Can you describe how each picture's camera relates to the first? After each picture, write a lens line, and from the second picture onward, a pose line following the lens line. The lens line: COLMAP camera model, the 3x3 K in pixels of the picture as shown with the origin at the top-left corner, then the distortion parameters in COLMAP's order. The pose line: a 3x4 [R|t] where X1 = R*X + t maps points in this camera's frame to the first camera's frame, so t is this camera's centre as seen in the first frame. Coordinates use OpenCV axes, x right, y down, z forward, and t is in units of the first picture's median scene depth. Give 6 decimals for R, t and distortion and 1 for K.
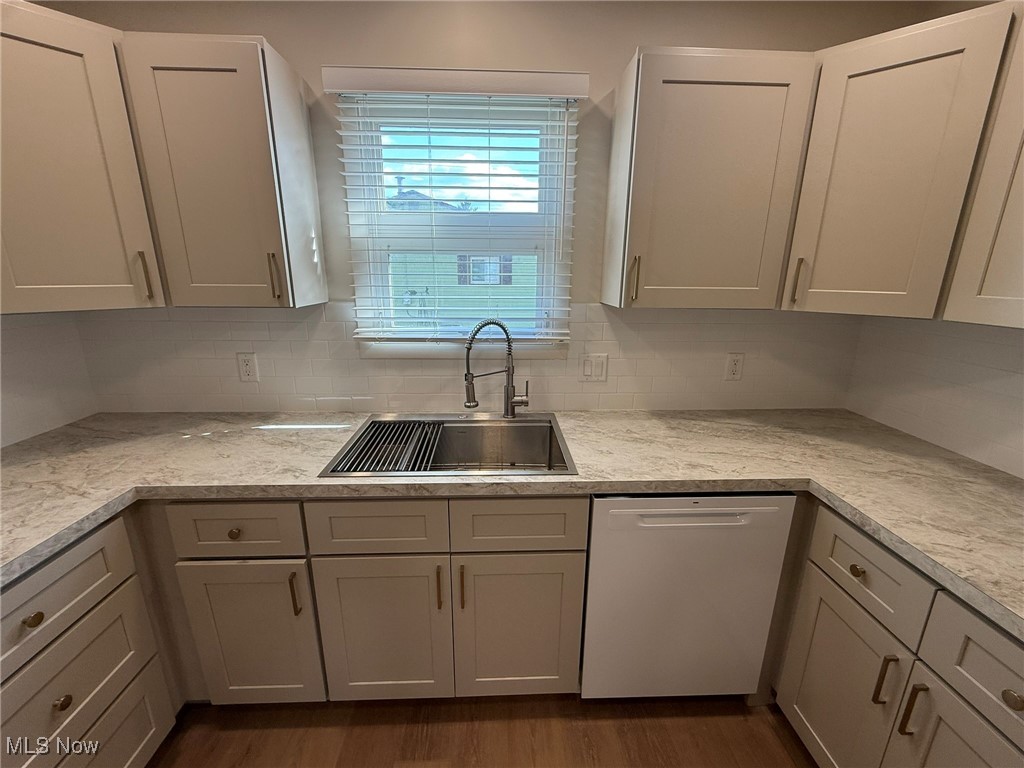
lens RADIAL K [[423.0, 0, 512.8], [0, 423.0, 384.5], [0, 0, 1]] dist [-0.001469, 0.000068]
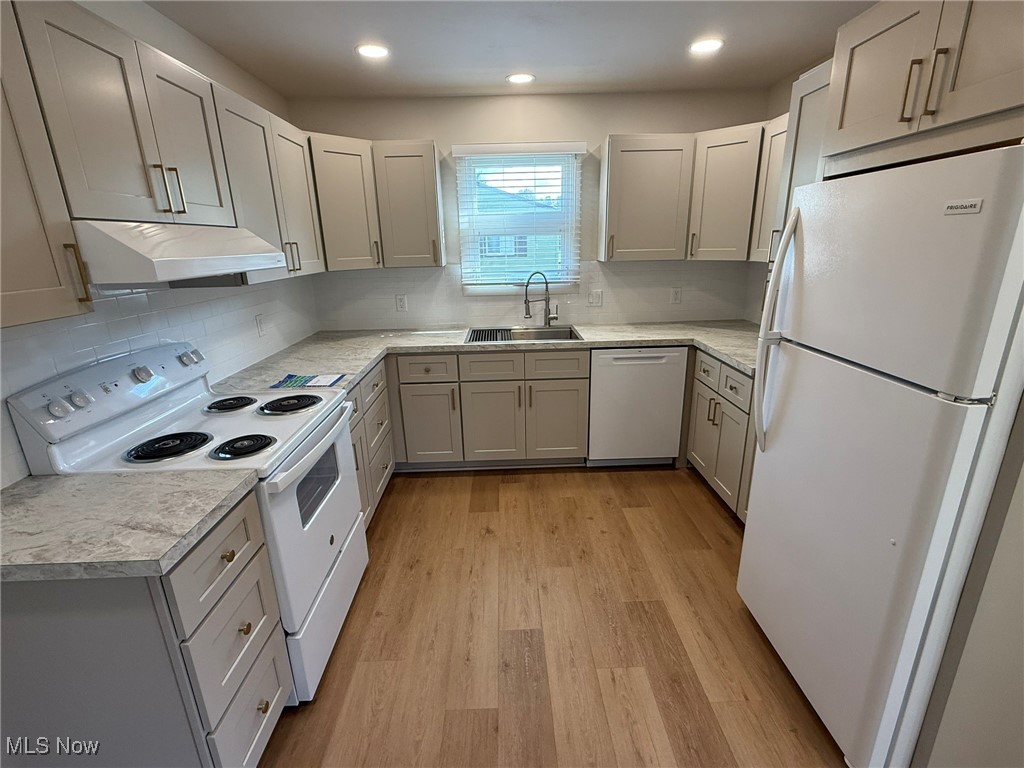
lens RADIAL K [[470.5, 0, 512.0], [0, 470.5, 384.0], [0, 0, 1]] dist [0.001974, 0.000048]
pose [[0.999273, -0.024893, -0.028873, -0.130761], [0.025813, 0.999156, 0.031951, 0.311843], [0.028053, -0.032673, 0.999072, -1.239959]]
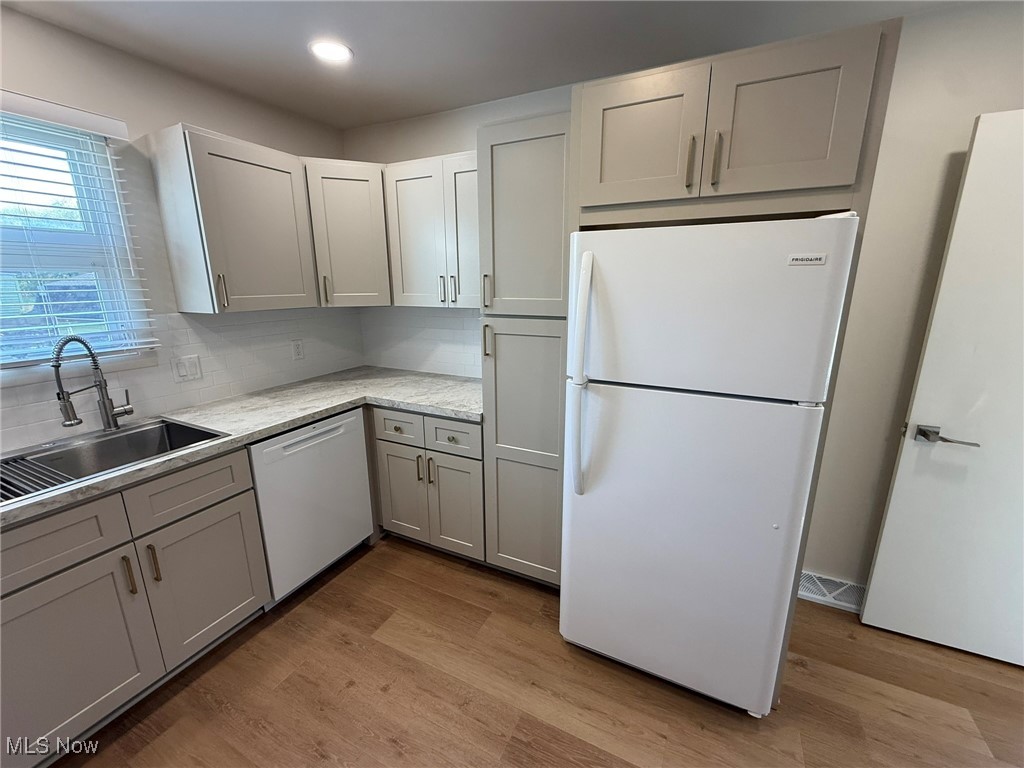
lens RADIAL K [[423.0, 0, 512.8], [0, 423.0, 384.5], [0, 0, 1]] dist [-0.001469, 0.000068]
pose [[0.482462, -0.219430, 0.847986, -0.471934], [0.234347, 0.965157, 0.116418, 0.097959], [-0.843986, 0.142555, 0.517075, -0.439233]]
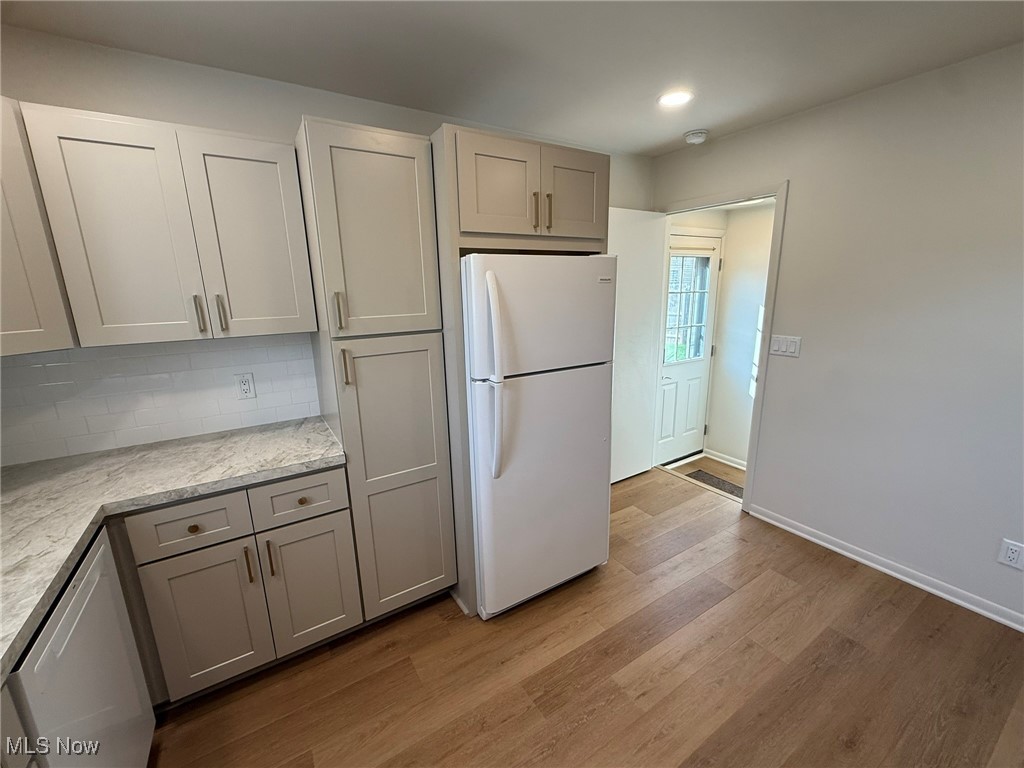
lens RADIAL K [[423.0, 0, 512.8], [0, 423.0, 384.5], [0, 0, 1]] dist [-0.001469, 0.000068]
pose [[-0.497563, -0.192722, 0.845748, -0.566049], [0.241510, 0.905676, 0.348460, -0.149551], [-0.833129, 0.377637, -0.404087, 0.405288]]
